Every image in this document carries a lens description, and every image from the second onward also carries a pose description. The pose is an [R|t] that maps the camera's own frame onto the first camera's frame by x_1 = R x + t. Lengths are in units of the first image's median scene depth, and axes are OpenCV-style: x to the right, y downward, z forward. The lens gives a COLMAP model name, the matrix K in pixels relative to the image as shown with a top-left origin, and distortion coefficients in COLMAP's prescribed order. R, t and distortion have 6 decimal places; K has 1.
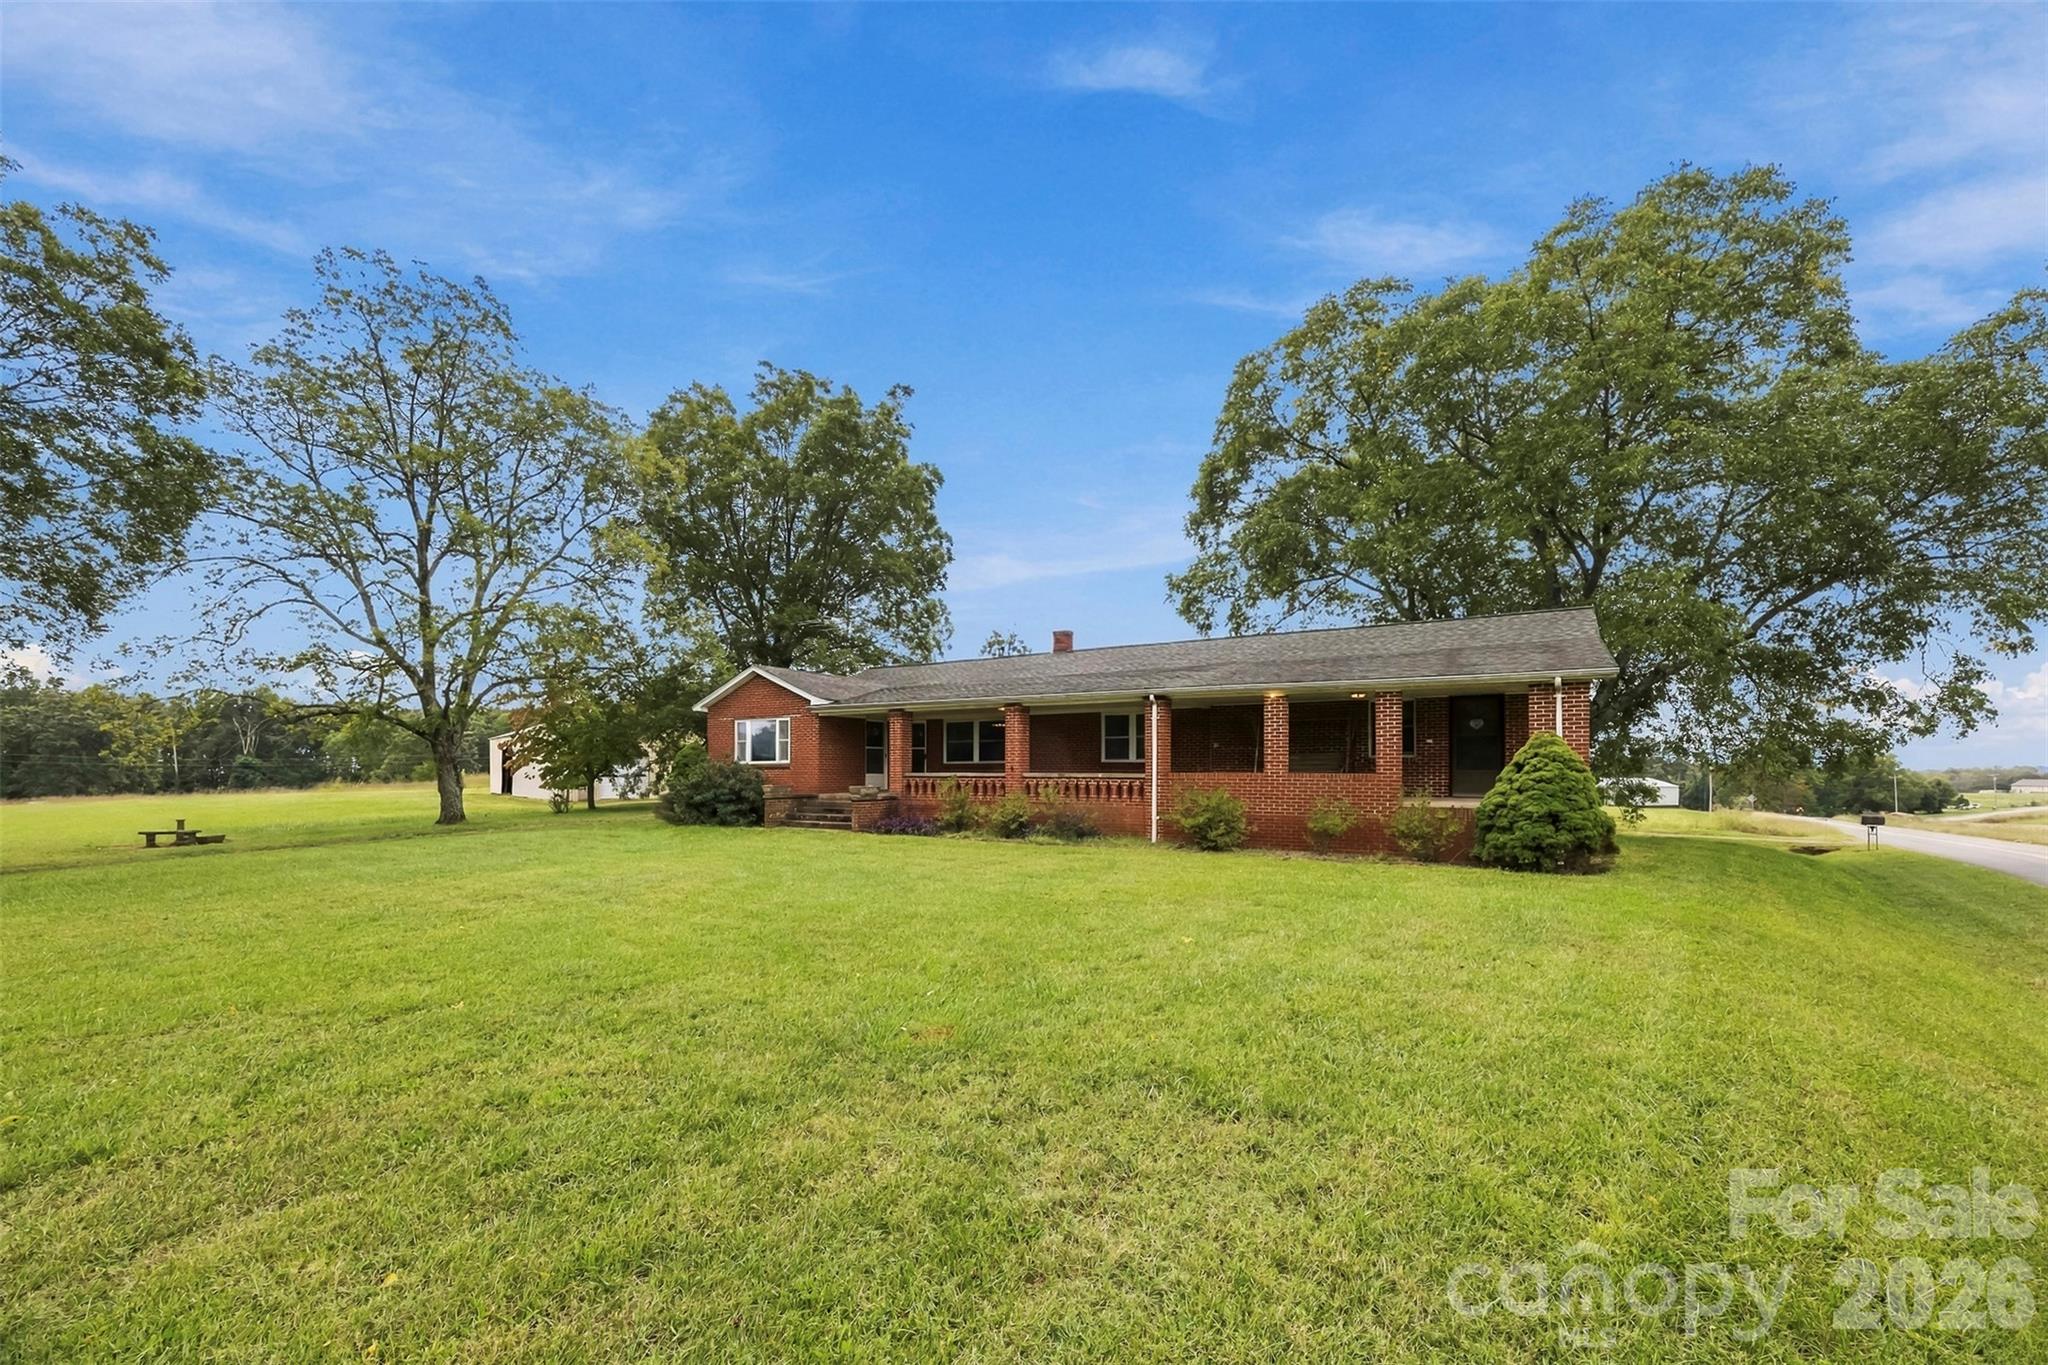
lens RADIAL K [[792.5, 0, 1028.0], [0, 792.5, 687.3], [0, 0, 1]] dist [0.000803, -0.000053]
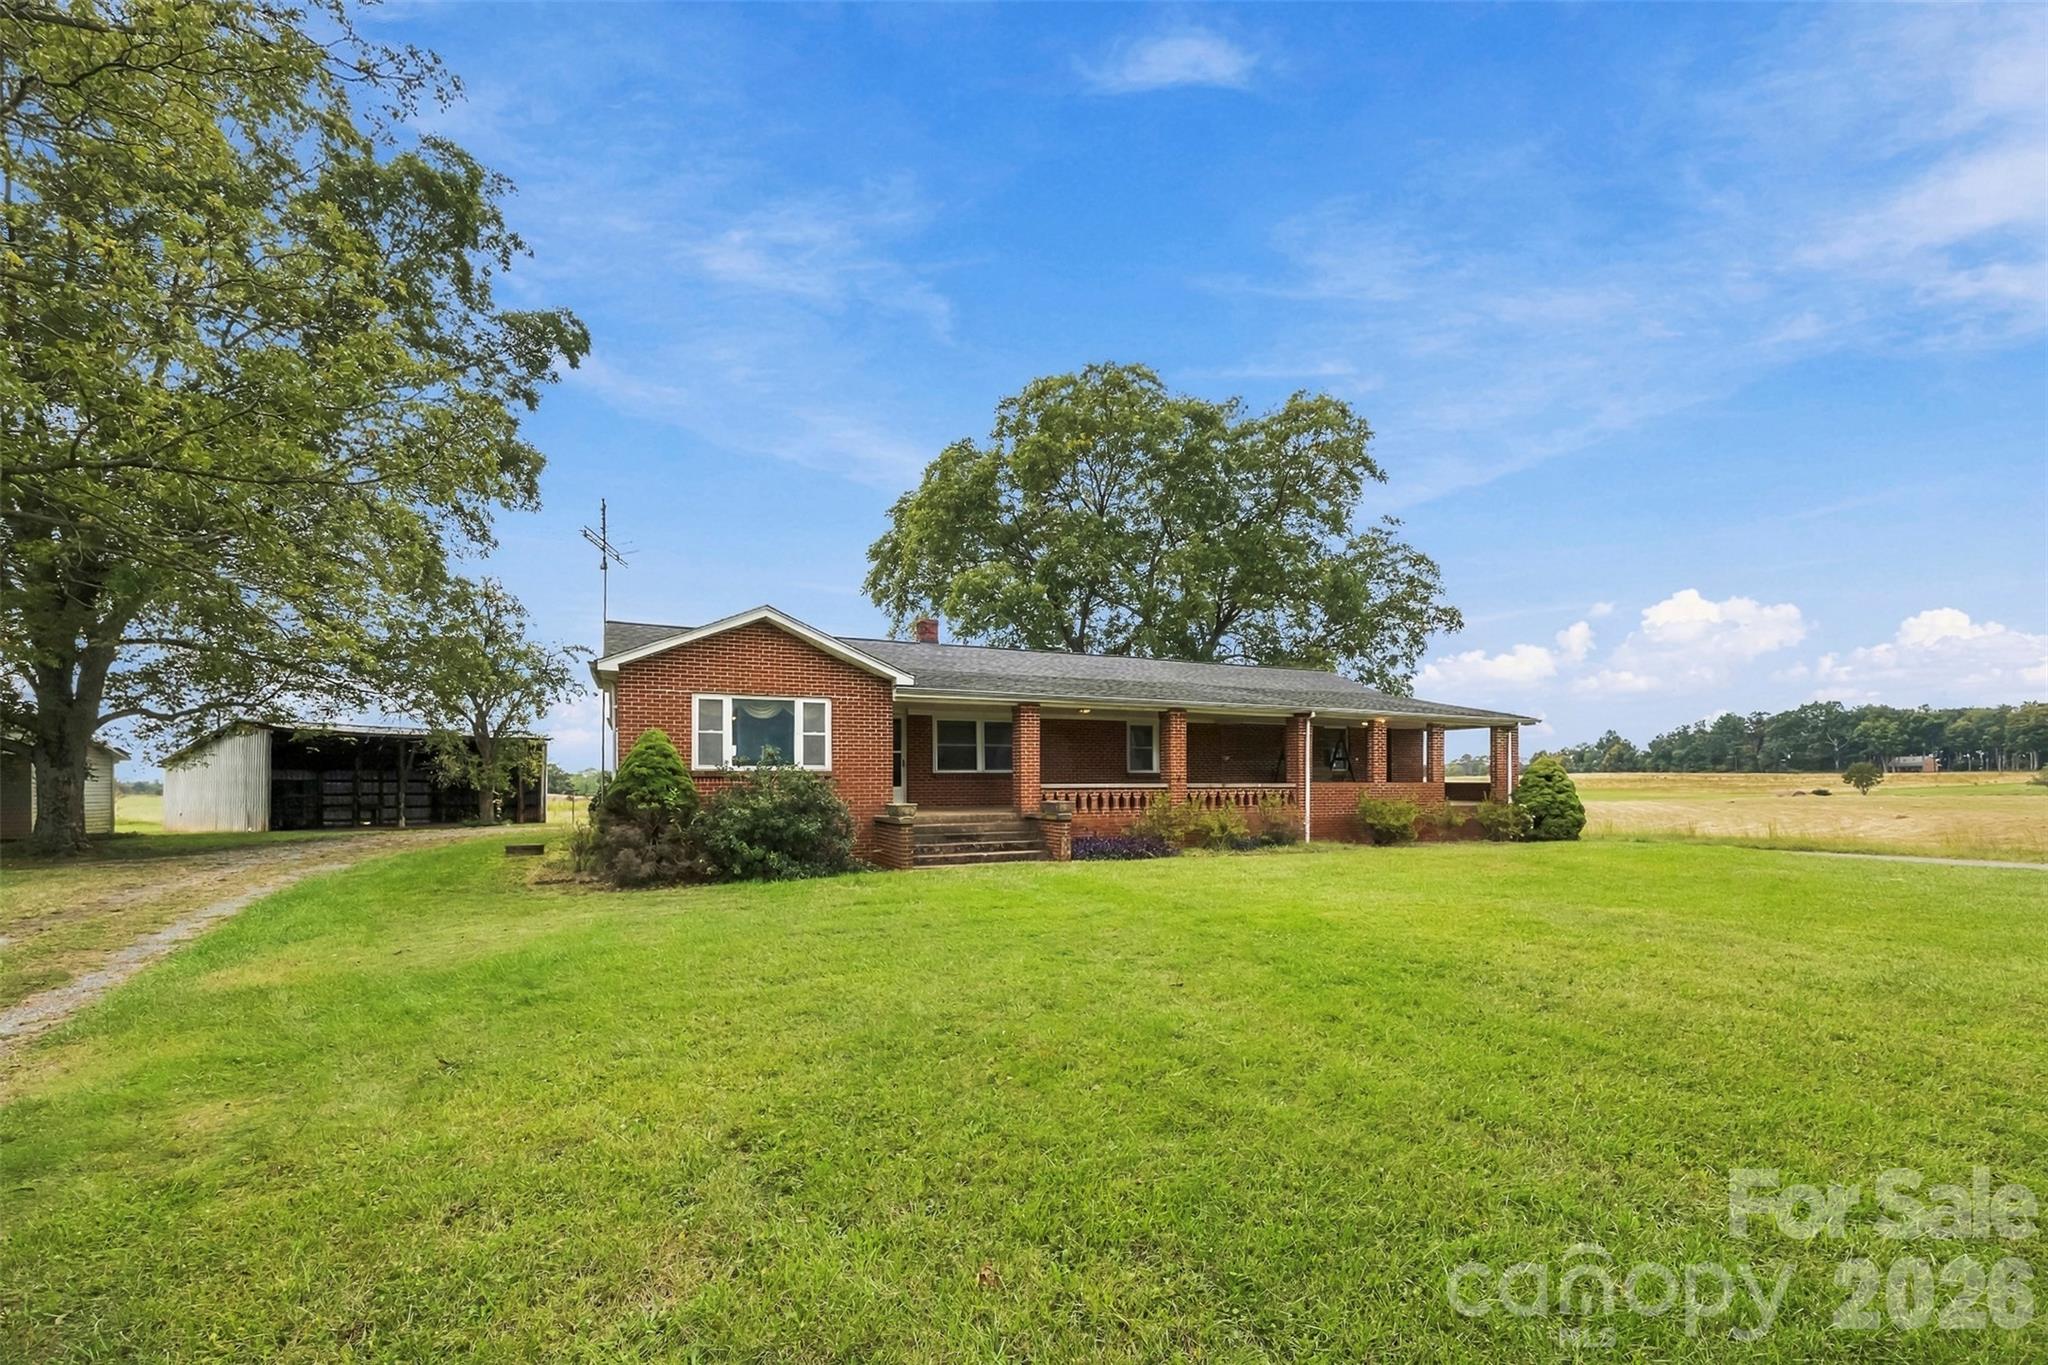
lens RADIAL K [[820.1, 0, 1028.8], [0, 820.1, 686.8], [0, 0, 1]] dist [0.010017, 0.000055]
pose [[0.572520, 0.091518, 0.814767, -0.793352], [-0.082260, 0.995148, -0.053976, 0.053712], [-0.815754, -0.036120, 0.577271, 0.516305]]
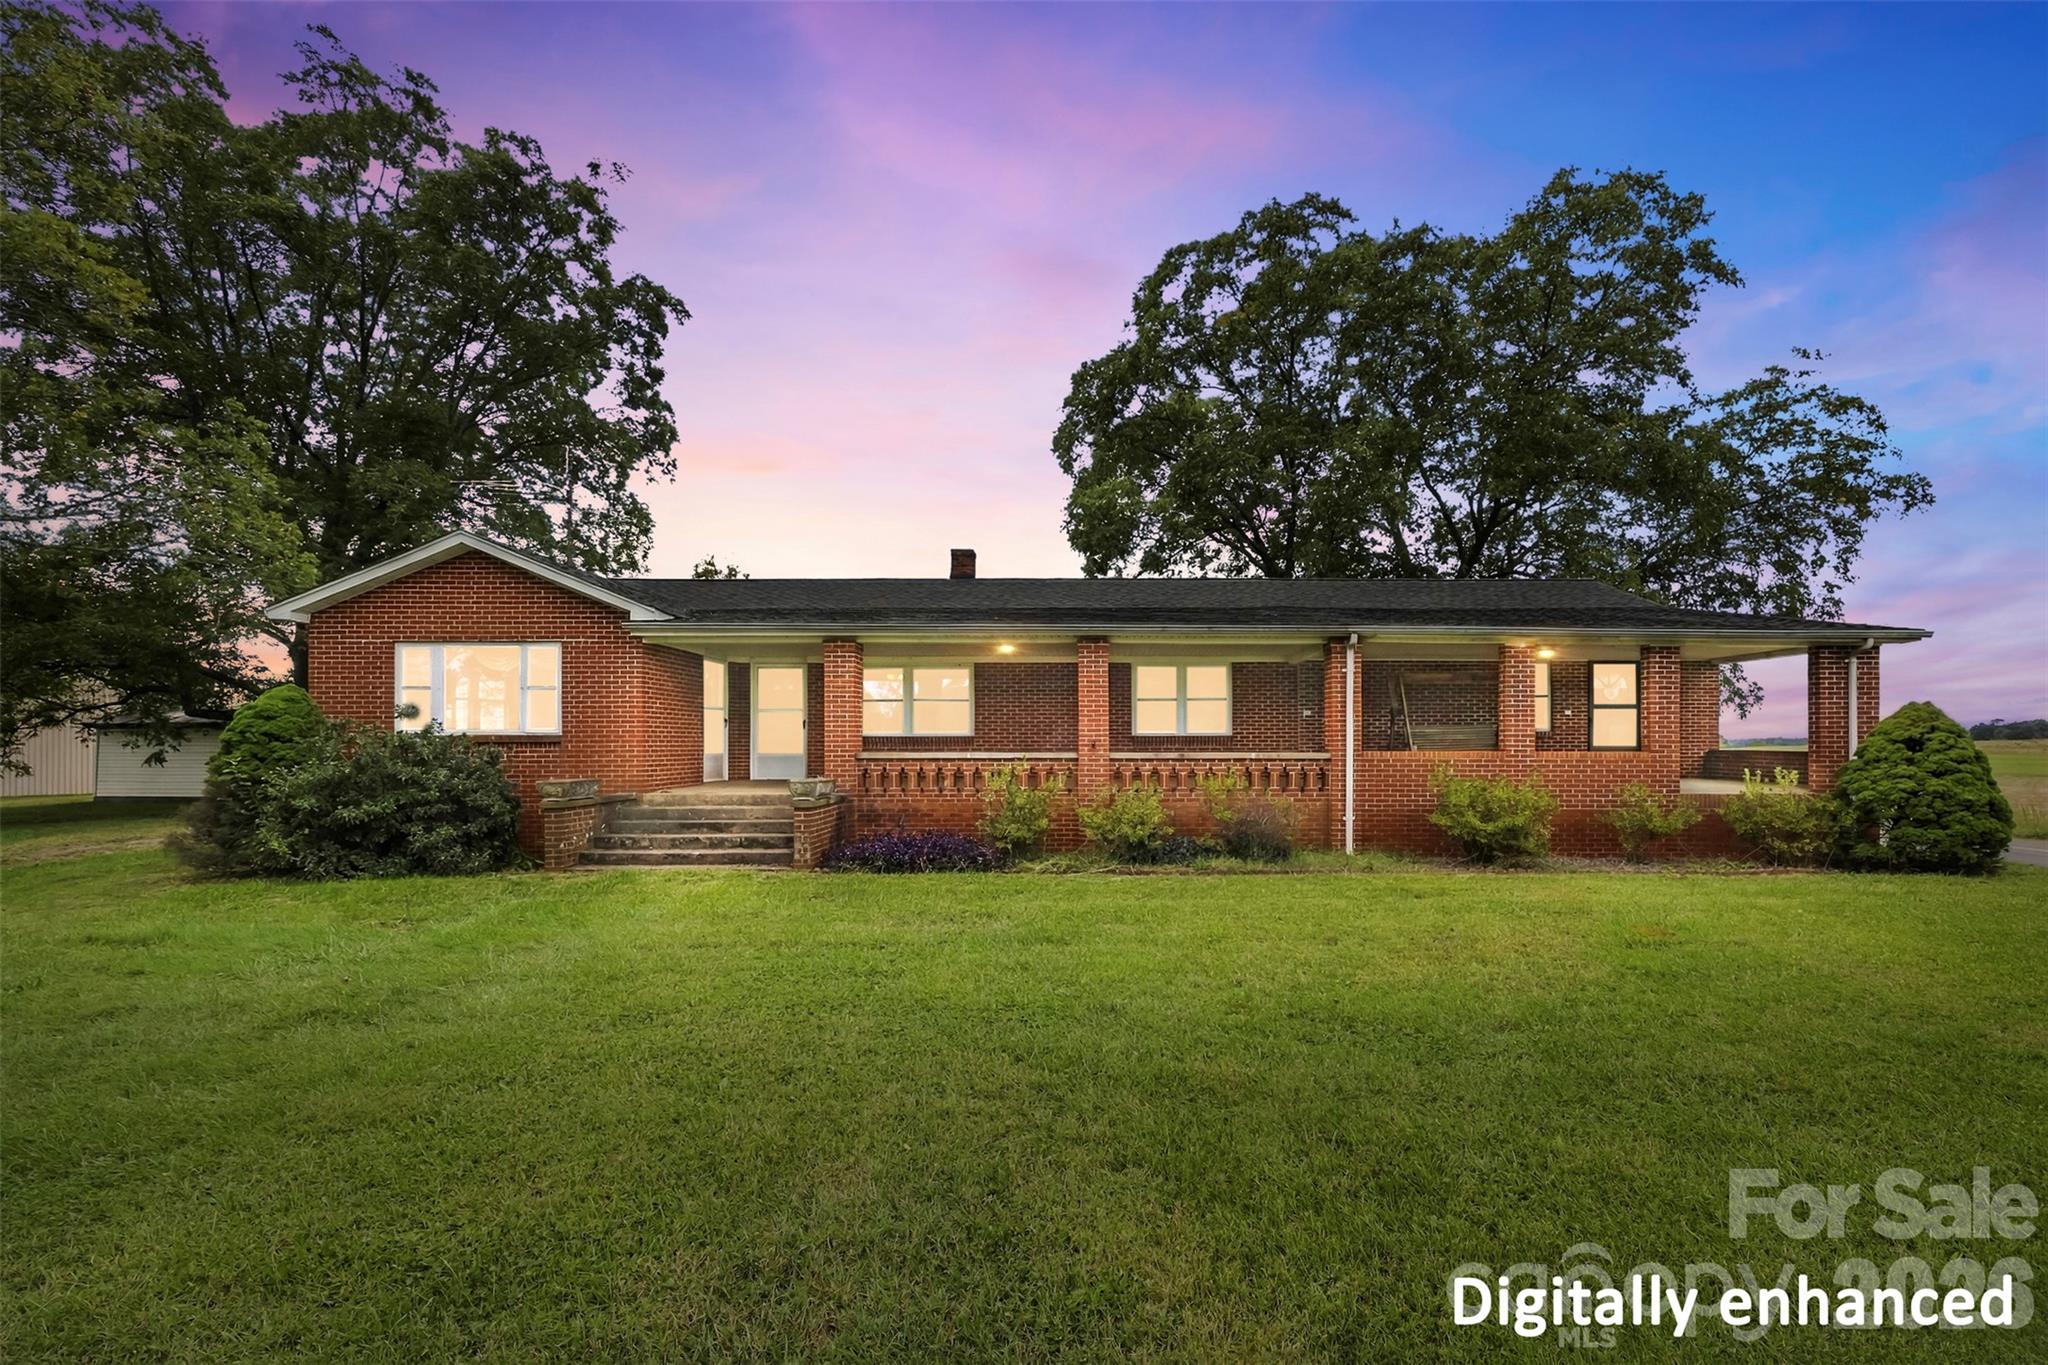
lens RADIAL K [[844.8, 0, 1019.7], [0, 844.8, 671.3], [0, 0, 1]] dist [-0.001948, -0.000298]
pose [[0.862219, 0.048386, 0.504220, -0.336725], [-0.051664, 0.998636, -0.007487, 0.046052], [-0.503895, -0.019595, 0.863543, 0.413050]]
